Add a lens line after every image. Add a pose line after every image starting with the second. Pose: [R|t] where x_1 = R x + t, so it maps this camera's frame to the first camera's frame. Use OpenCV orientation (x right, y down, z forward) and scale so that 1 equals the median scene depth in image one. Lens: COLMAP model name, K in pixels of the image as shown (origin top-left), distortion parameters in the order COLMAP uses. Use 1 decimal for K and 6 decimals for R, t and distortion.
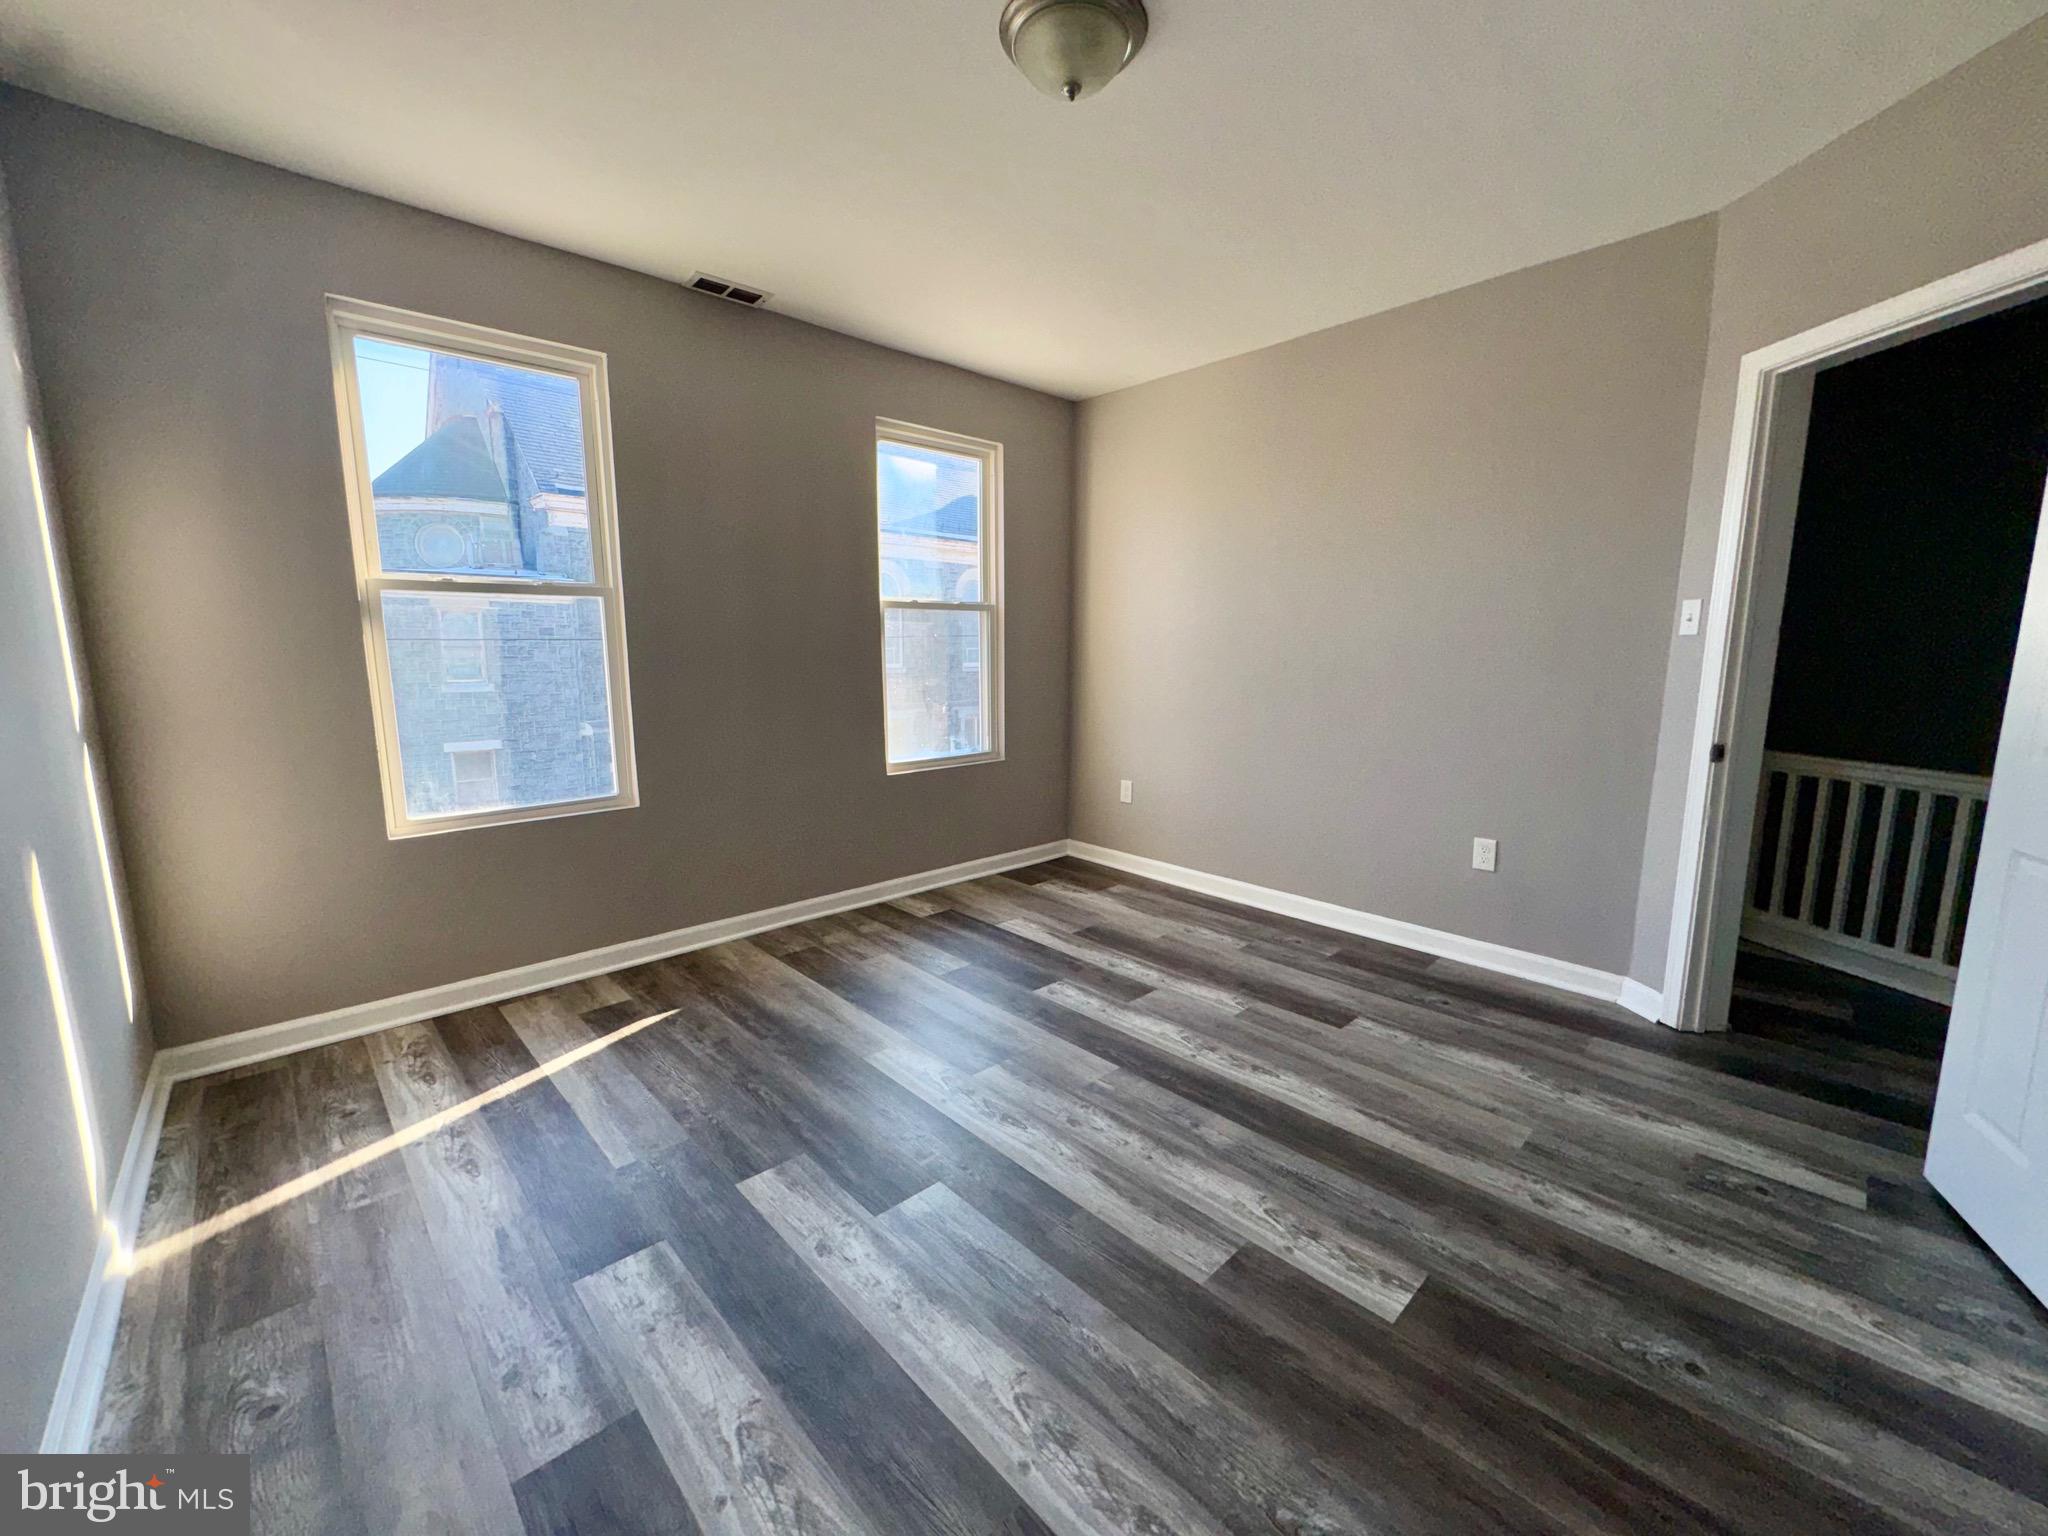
lens RADIAL K [[811.8, 0, 1019.3], [0, 811.8, 769.3], [0, 0, 1]] dist [-0.002240, 0.000396]
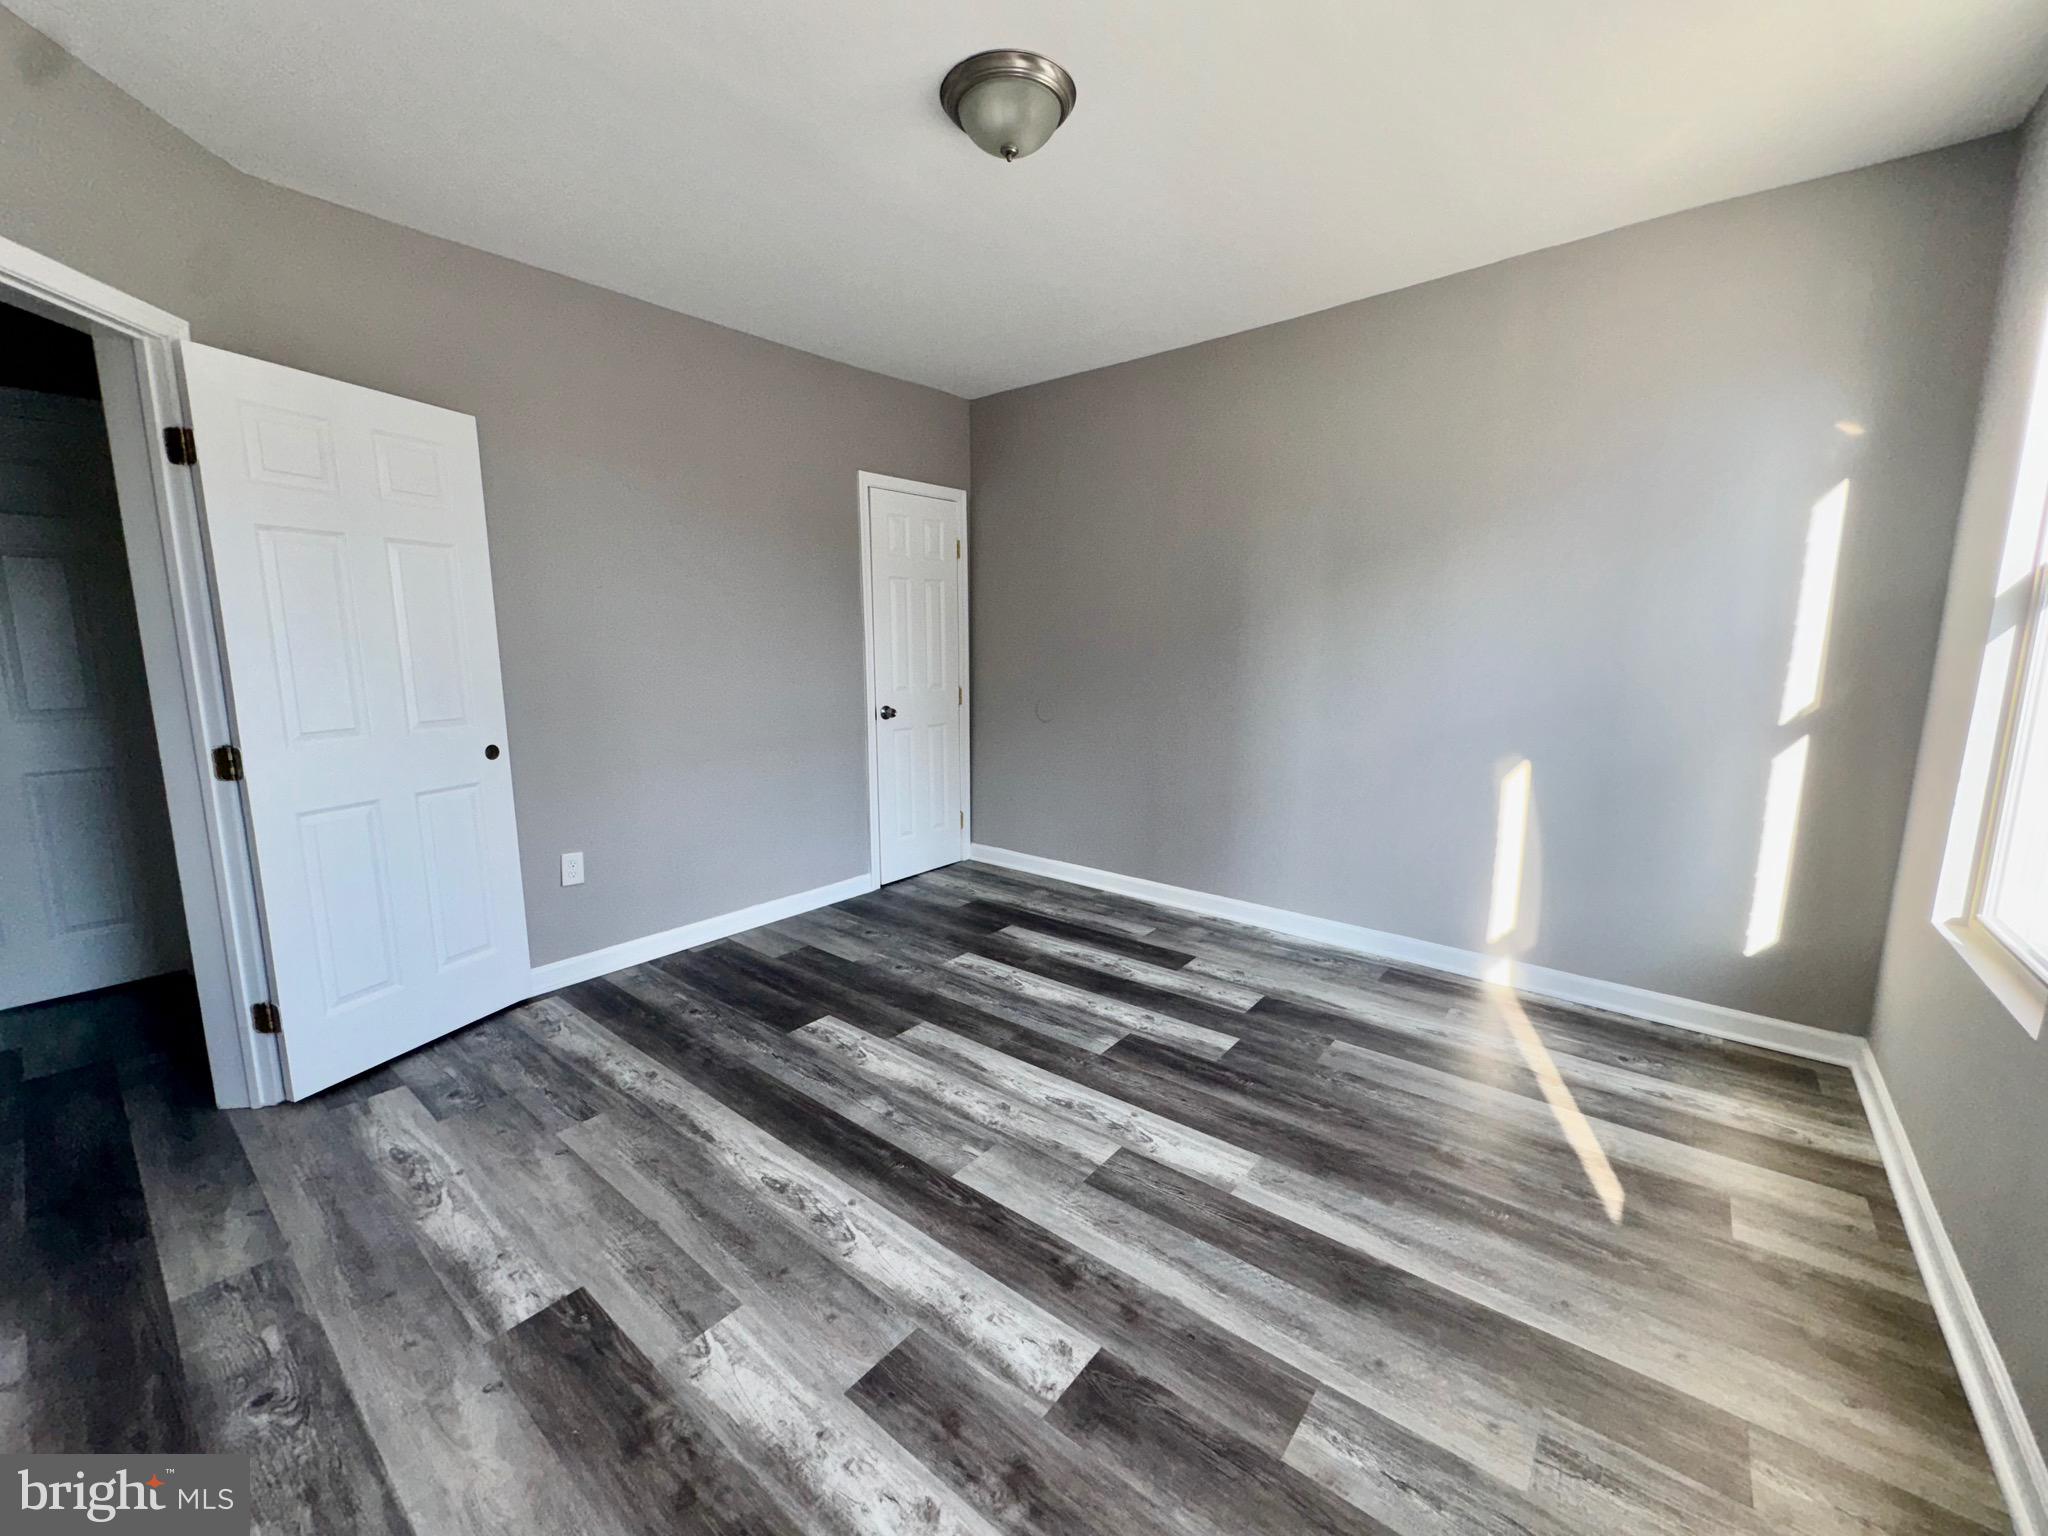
lens RADIAL K [[811.8, 0, 1019.9], [0, 811.8, 764.5], [0, 0, 1]] dist [-0.002240, 0.000396]
pose [[-0.992618, 0.019366, -0.119730, 0.133569], [-0.016554, 0.956299, 0.291920, -0.247475], [0.120151, 0.291747, -0.948919, 1.525680]]
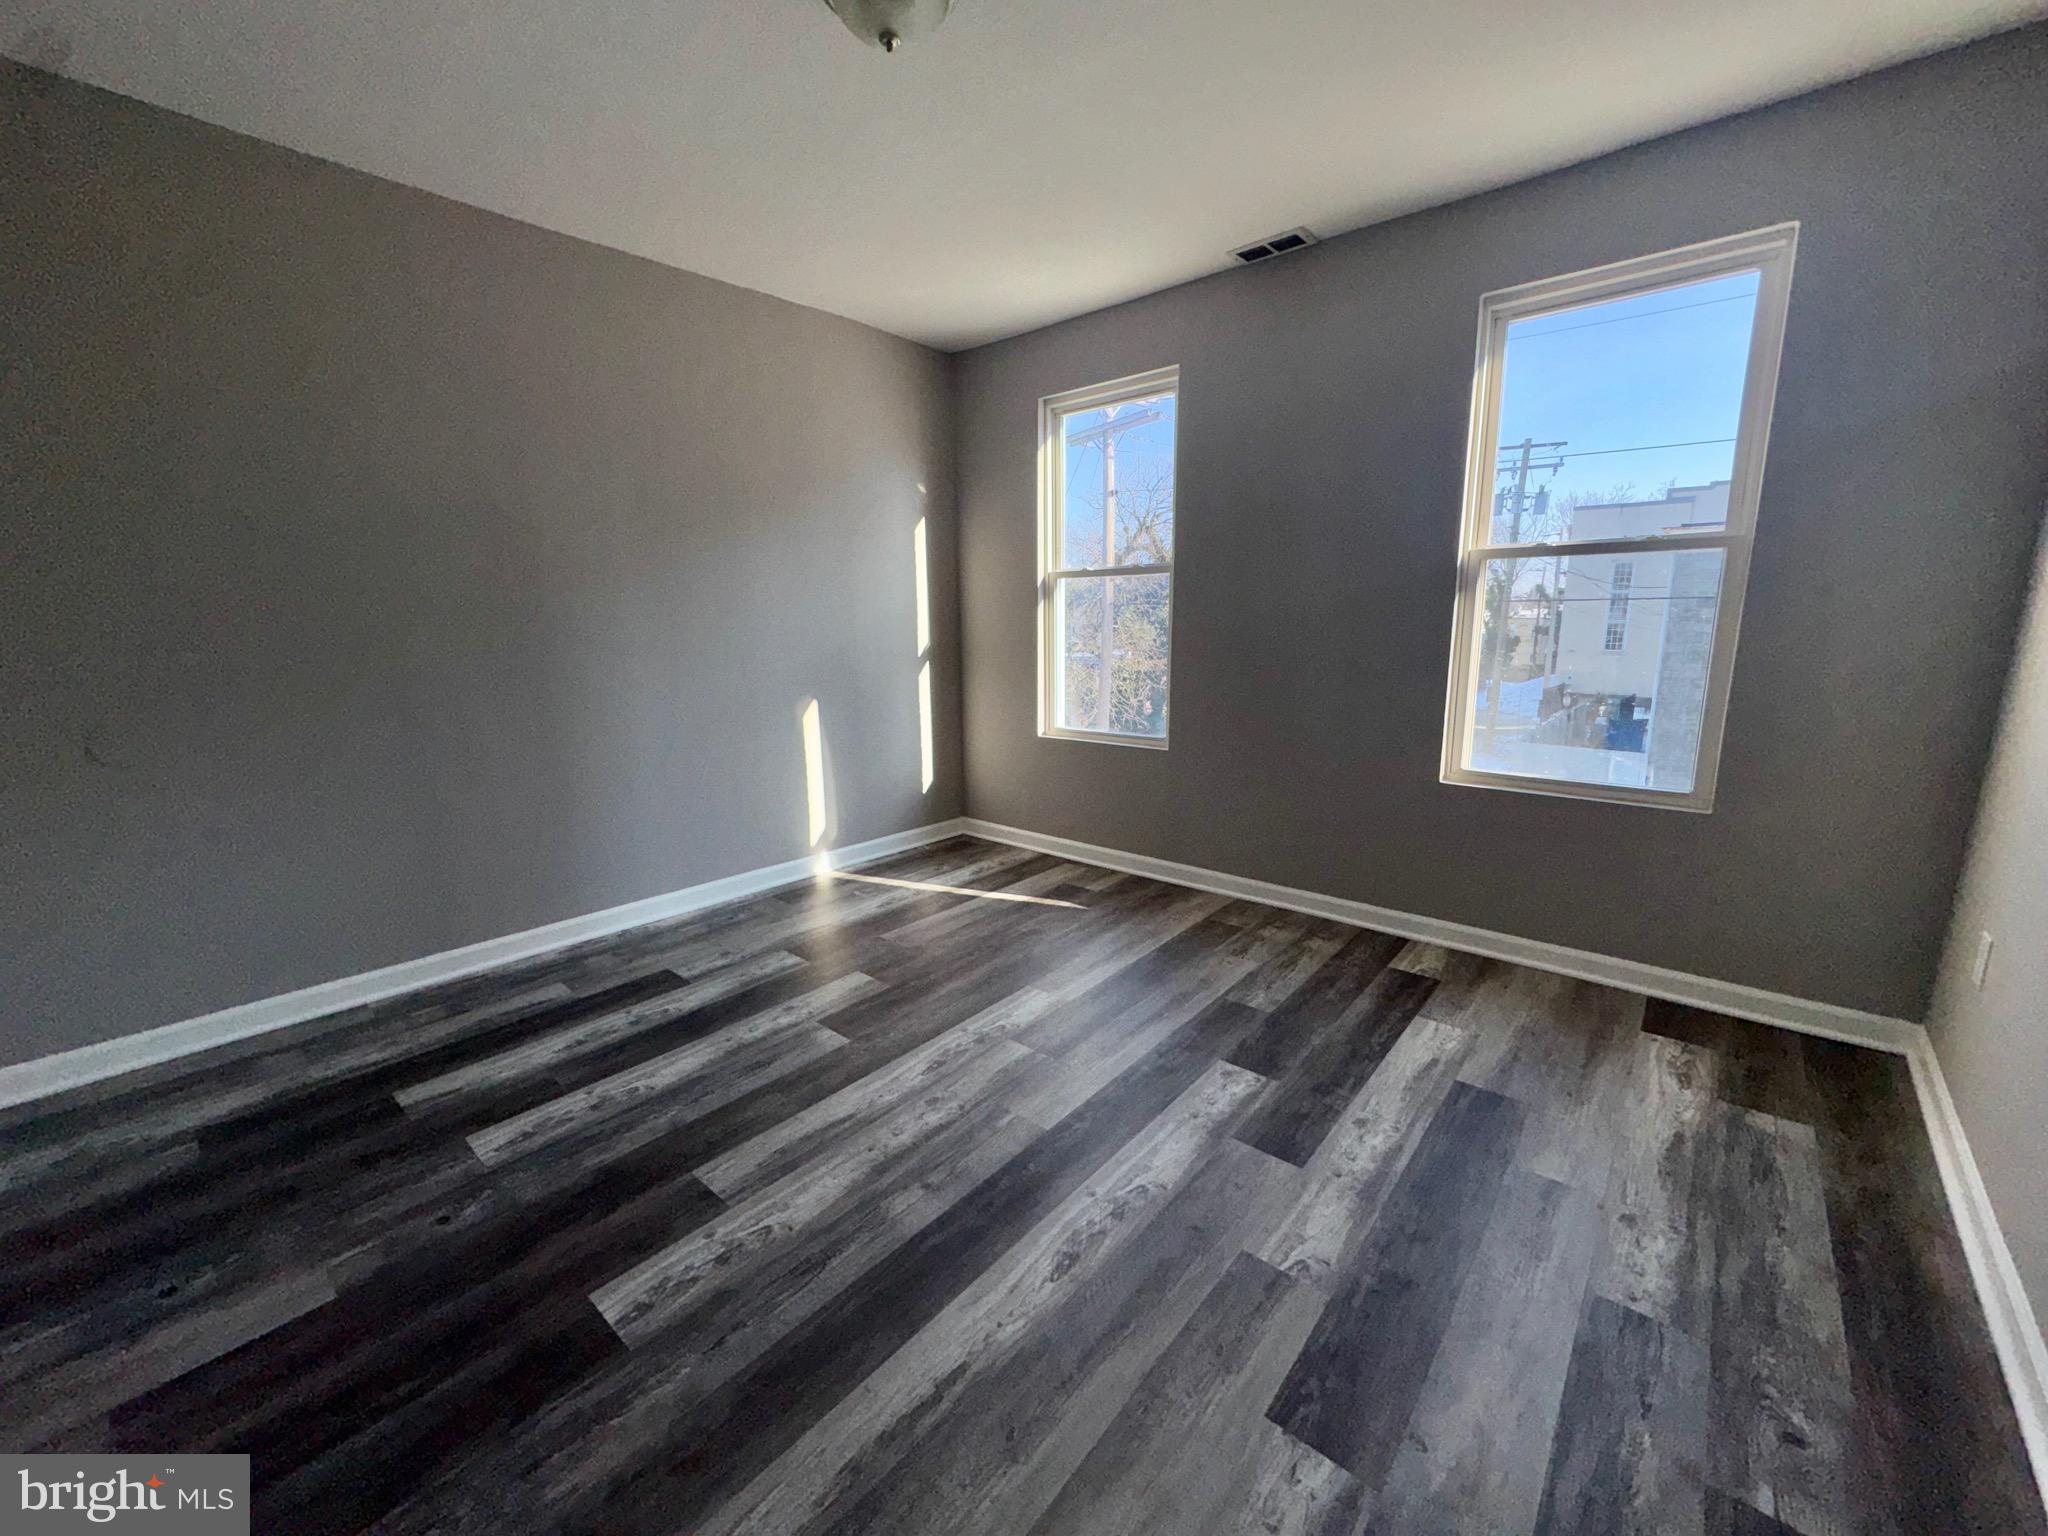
lens RADIAL K [[811.8, 0, 1024.2], [0, 811.8, 769.2], [0, 0, 1]] dist [-0.002240, 0.000396]
pose [[0.101107, 0.187840, -0.976982, 0.790627], [-0.137186, 0.975265, 0.173313, -0.122110], [0.985372, 0.116505, 0.124375, 0.761698]]
